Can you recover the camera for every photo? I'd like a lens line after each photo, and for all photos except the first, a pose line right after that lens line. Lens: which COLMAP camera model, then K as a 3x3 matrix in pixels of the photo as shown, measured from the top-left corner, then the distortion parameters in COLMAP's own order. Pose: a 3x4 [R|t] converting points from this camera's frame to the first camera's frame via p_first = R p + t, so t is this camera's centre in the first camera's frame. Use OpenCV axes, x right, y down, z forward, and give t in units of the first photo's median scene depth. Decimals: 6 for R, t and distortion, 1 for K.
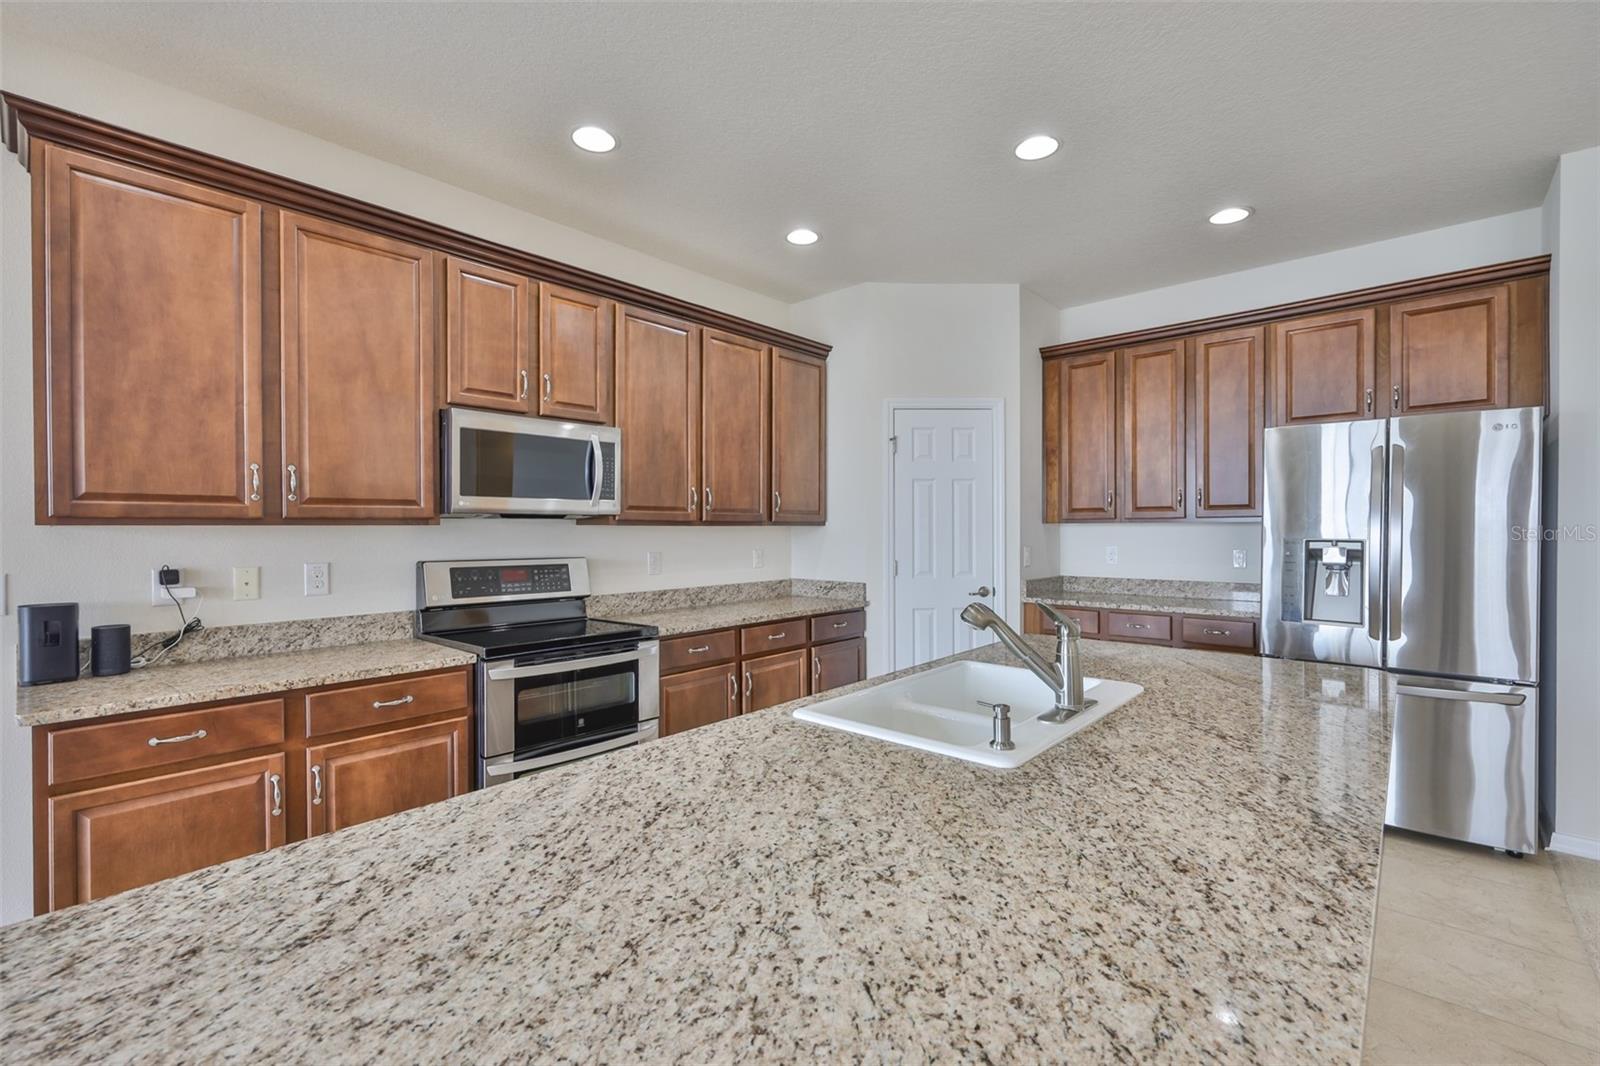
lens RADIAL K [[697.6, 0, 800.0], [0, 697.6, 533.0], [0, 0, 1]] dist [-0.002324, -0.000407]
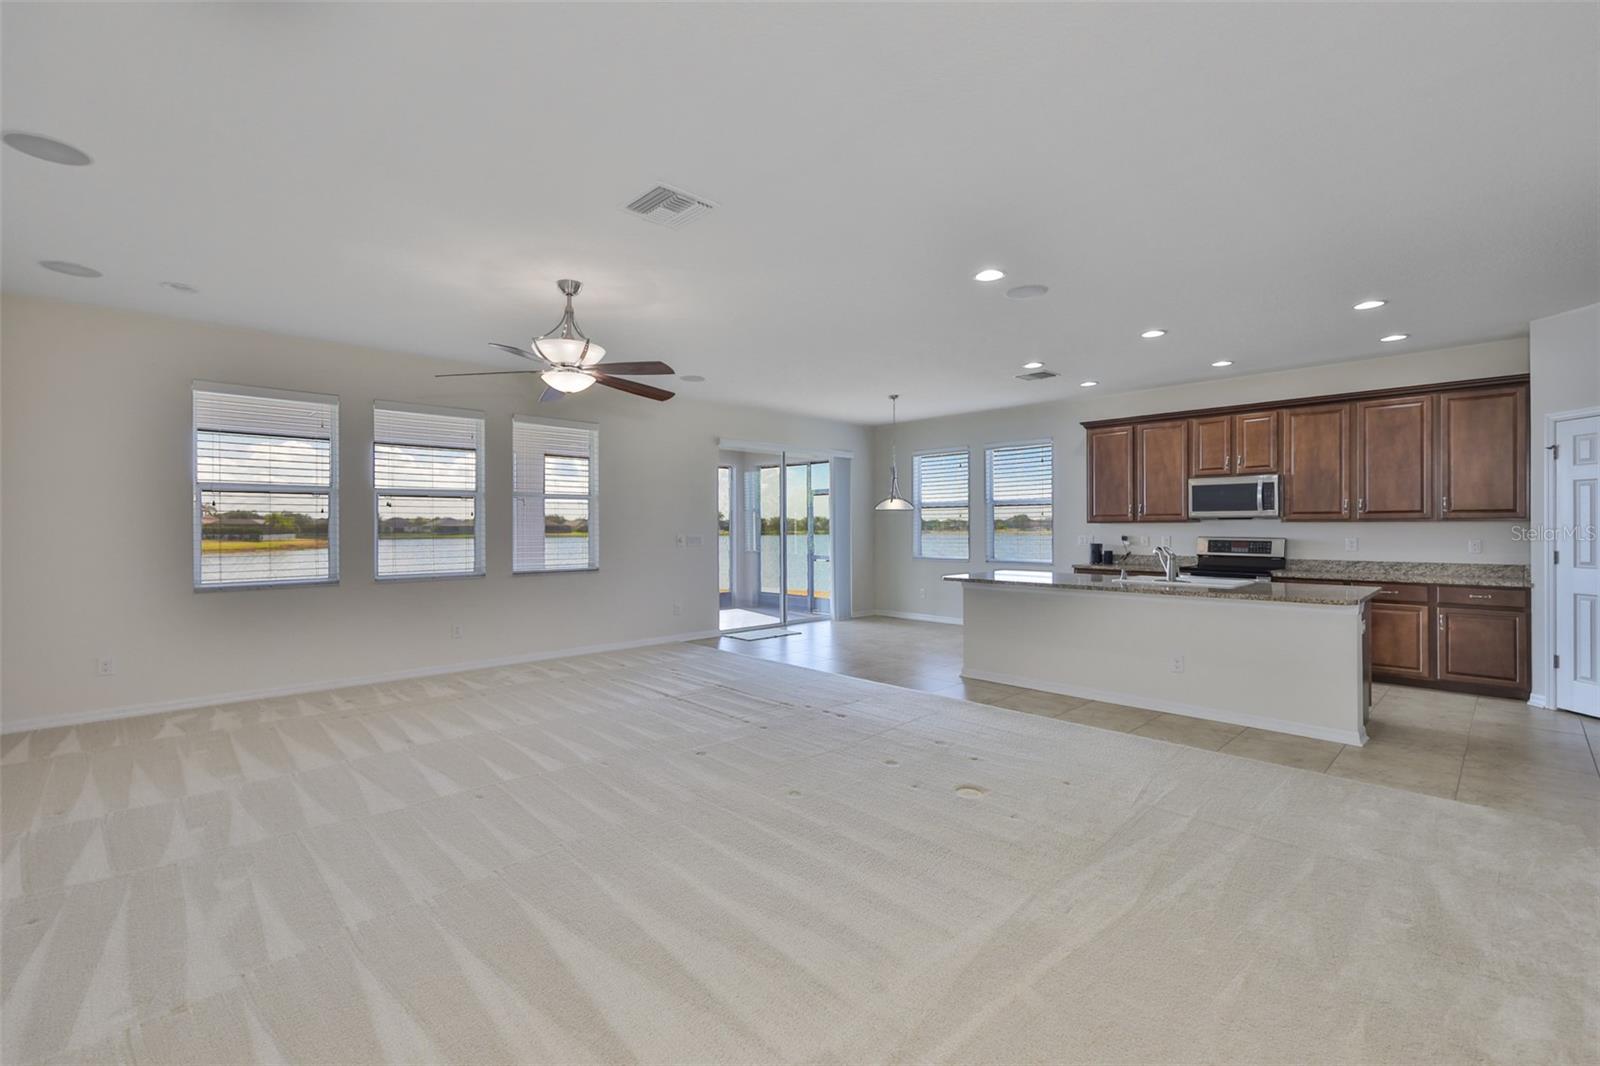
lens RADIAL K [[671.9, 0, 800.0], [0, 671.9, 533.0], [0, 0, 1]] dist [0.000558, 0.000282]
pose [[-0.073803, 0.011361, -0.997208, 1.866312], [-0.006974, 0.999905, 0.011908, 0.006923], [0.997248, 0.007833, -0.073717, -0.248909]]
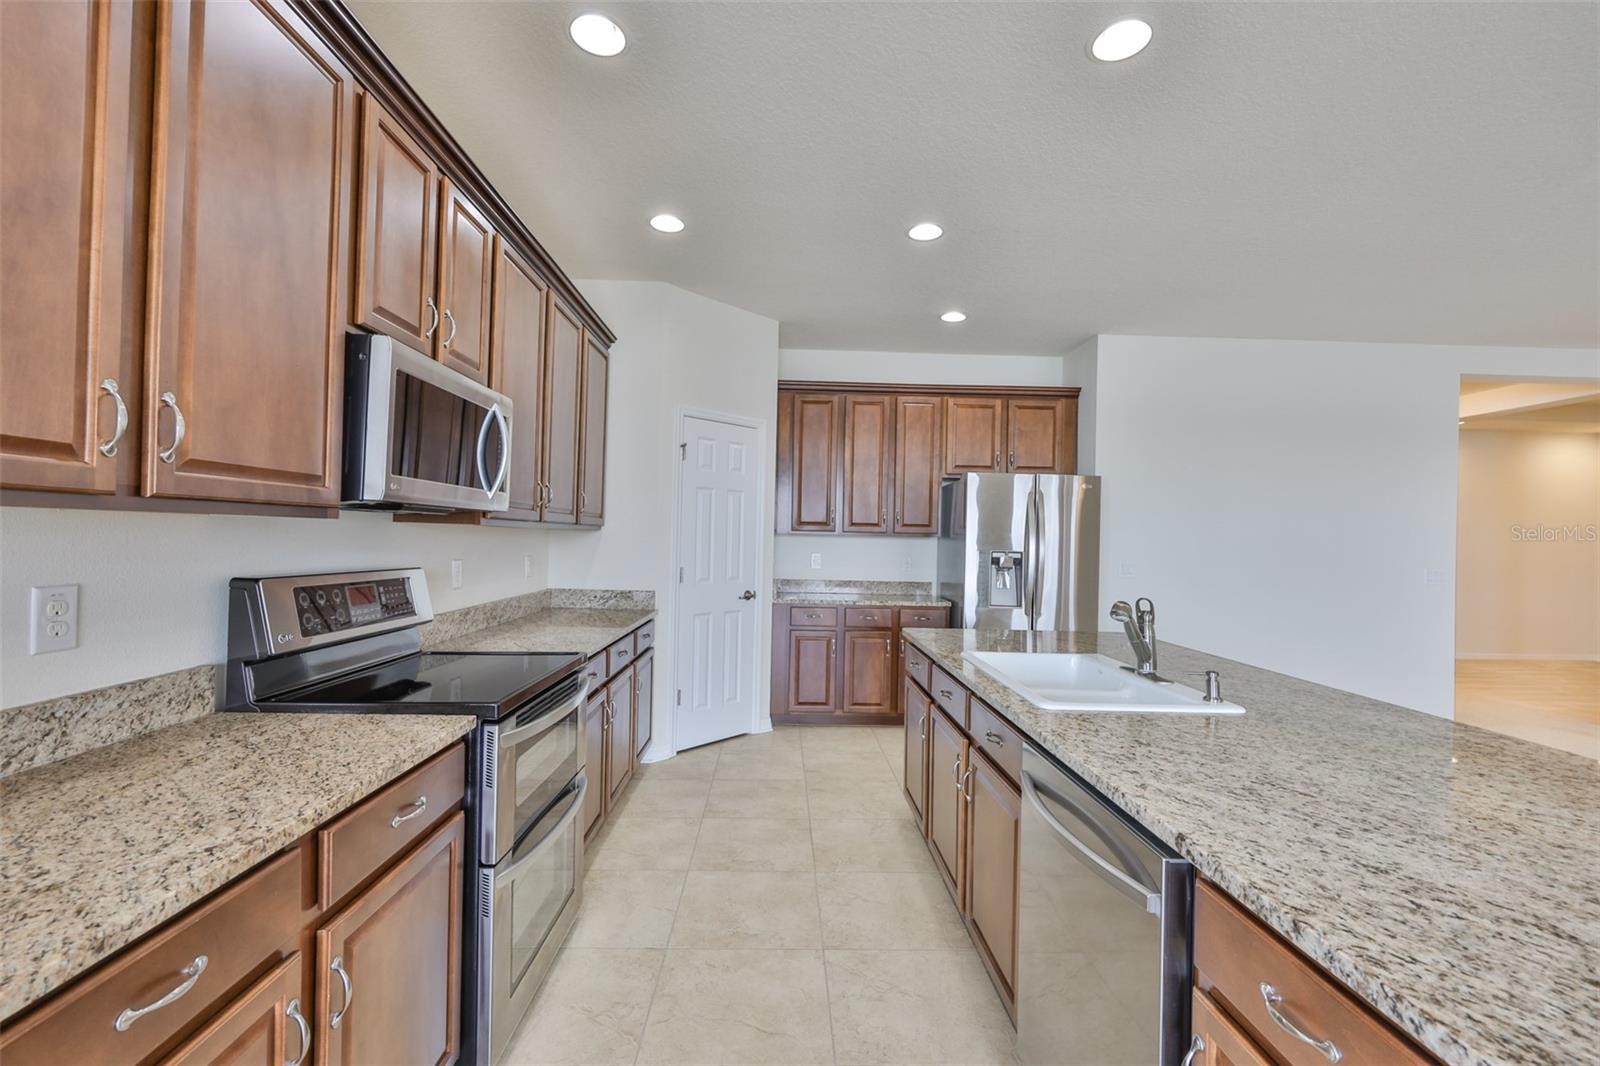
lens RADIAL K [[671.9, 0, 800.0], [0, 671.9, 533.0], [0, 0, 1]] dist [0.000558, 0.000282]
pose [[0.726737, 0.025726, 0.686433, -0.551983], [-0.021091, 0.999663, -0.015135, 0.001589], [-0.686591, -0.003479, 0.727035, 0.254002]]
